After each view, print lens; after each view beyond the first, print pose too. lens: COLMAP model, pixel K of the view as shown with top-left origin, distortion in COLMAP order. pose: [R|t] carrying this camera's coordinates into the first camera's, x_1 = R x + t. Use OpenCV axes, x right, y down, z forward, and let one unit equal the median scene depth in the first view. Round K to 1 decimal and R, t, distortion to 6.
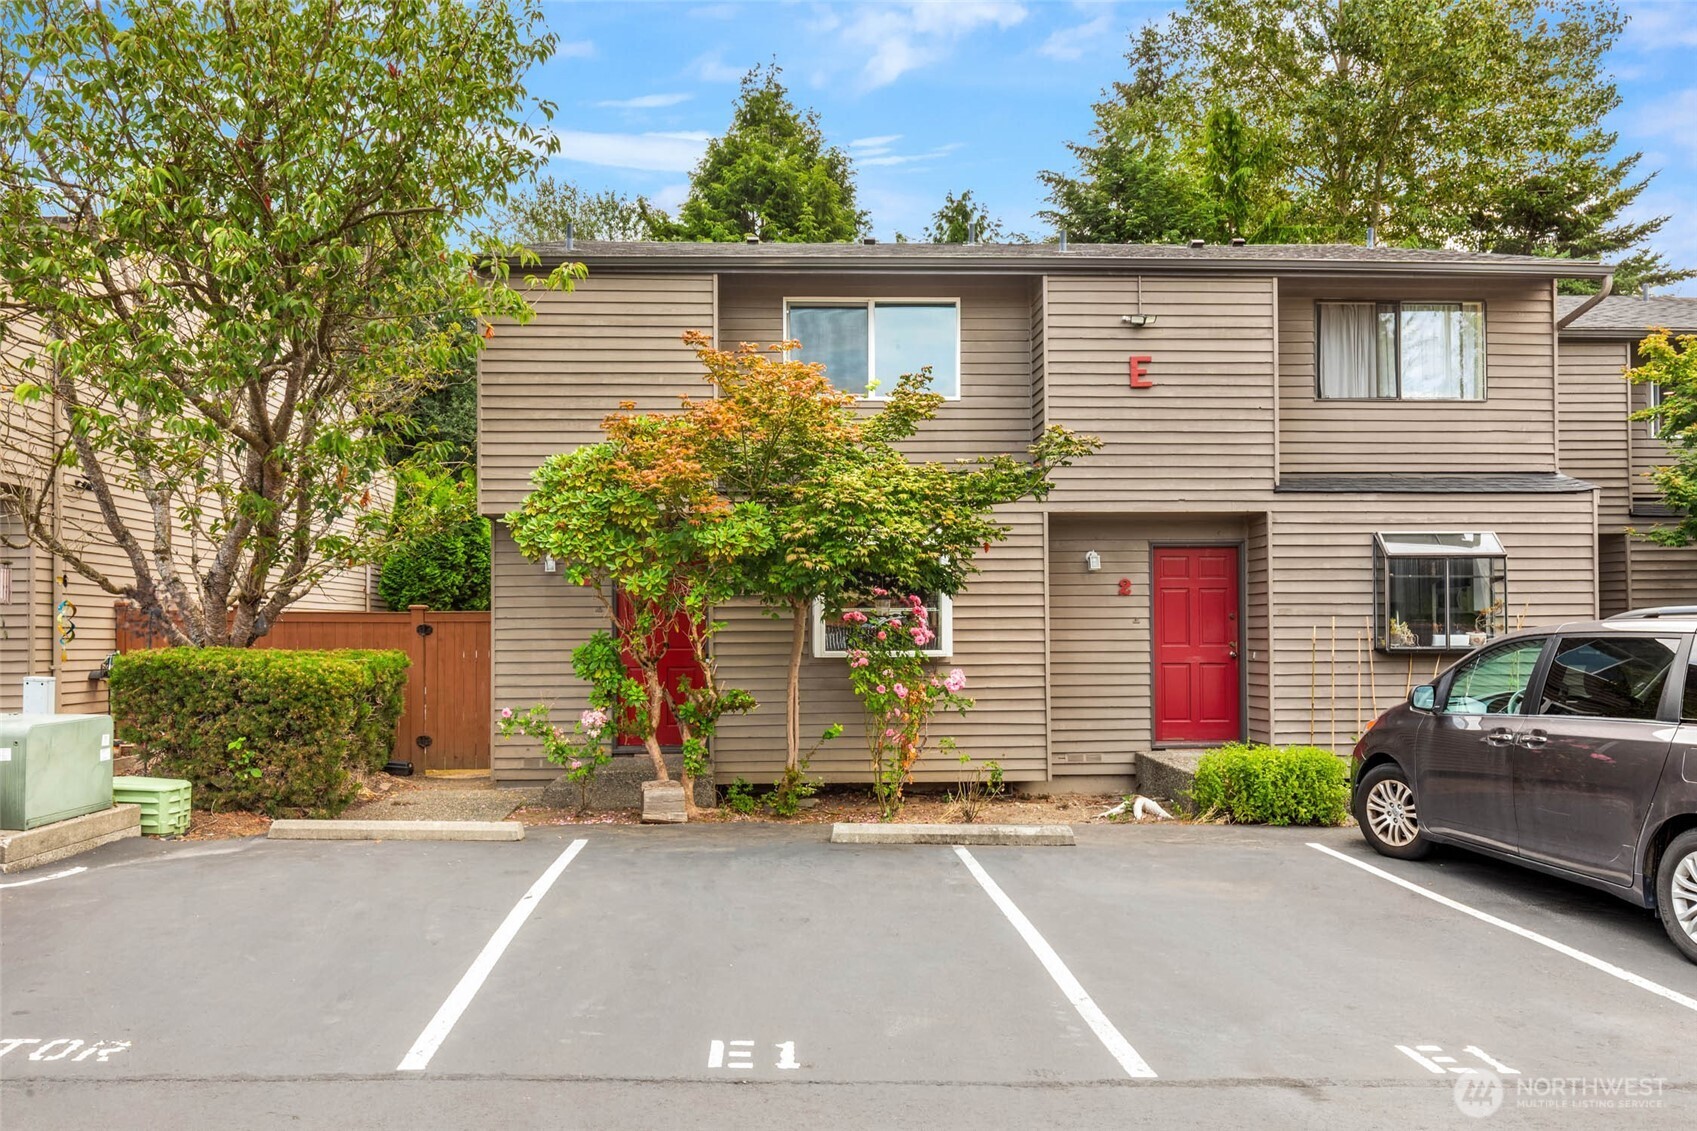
lens RADIAL K [[1276.8, 0, 848.5], [0, 1276.8, 565.5], [0, 0, 1]] dist [-0.003919, -0.006222]
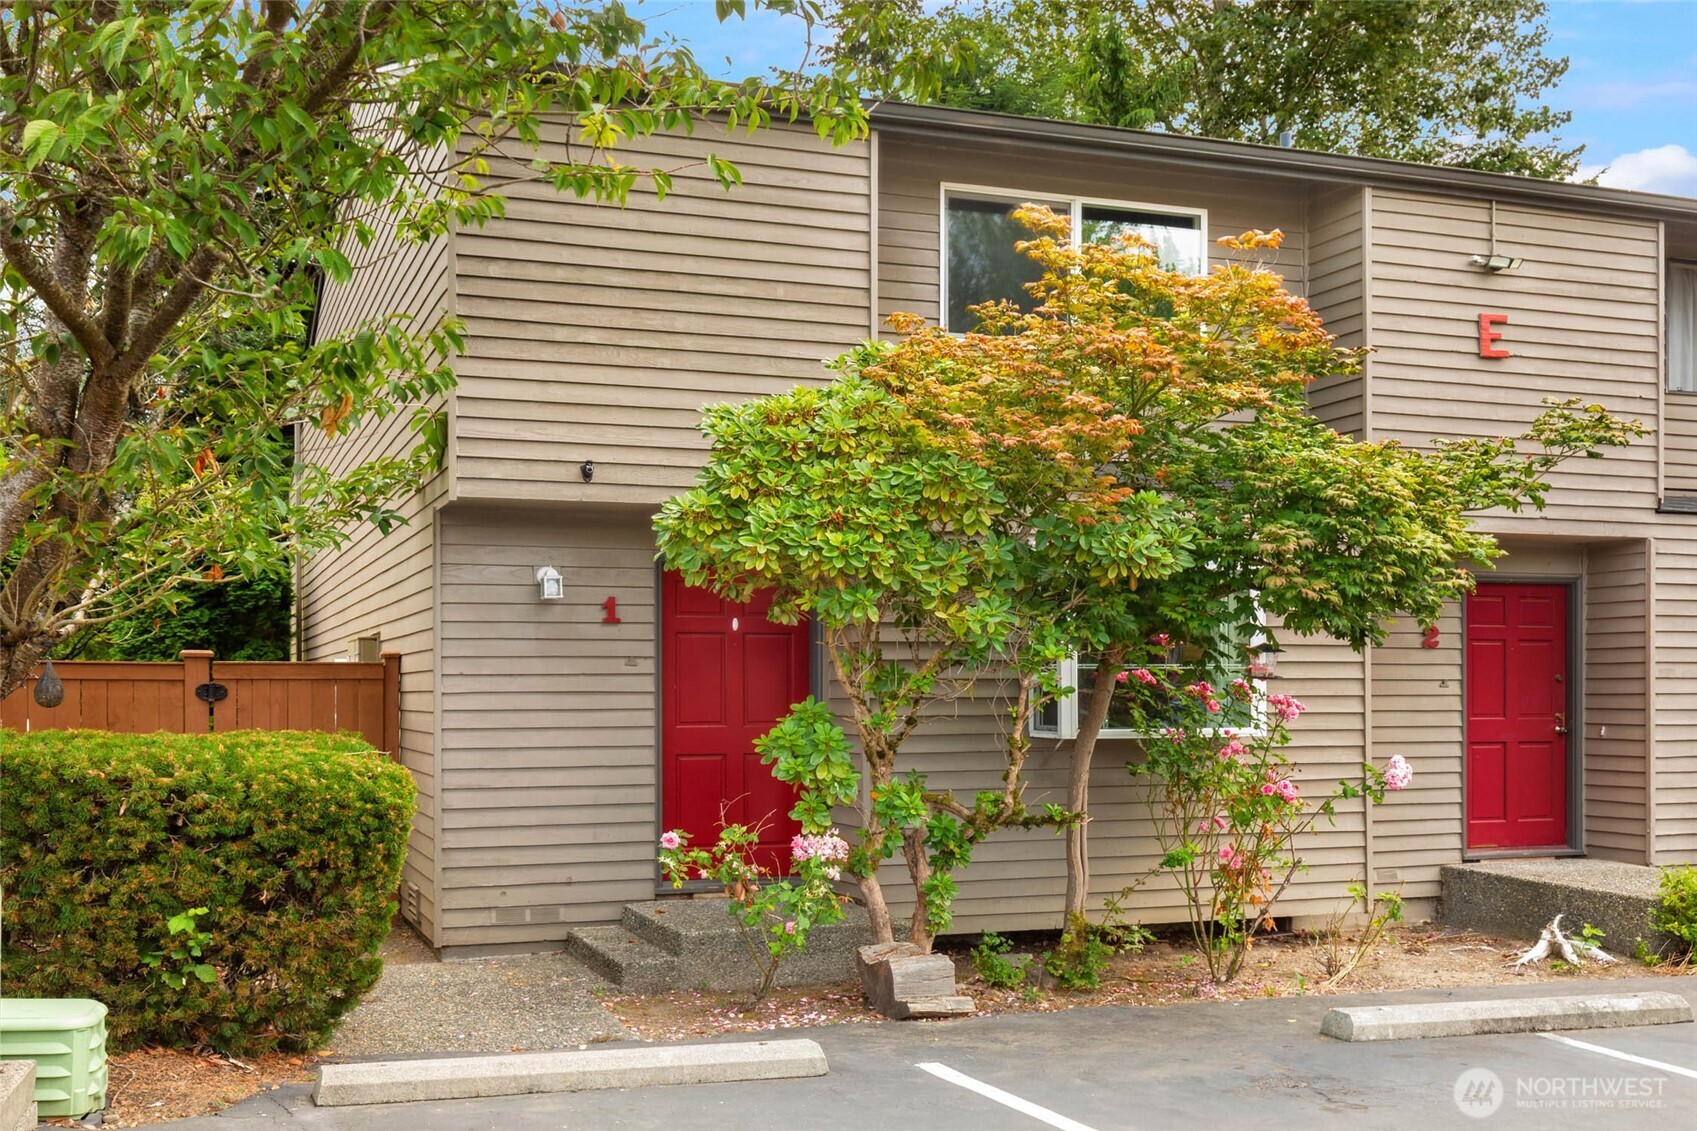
lens RADIAL K [[1566.0, 0, 848.0], [0, 1566.0, 642.2], [0, 0, 1]] dist [-0.000336, -0.004866]
pose [[0.940953, 0.012019, 0.338324, -0.410530], [-0.020034, 0.999595, 0.020208, 0.009172], [-0.337944, -0.025792, 0.940813, 0.297807]]
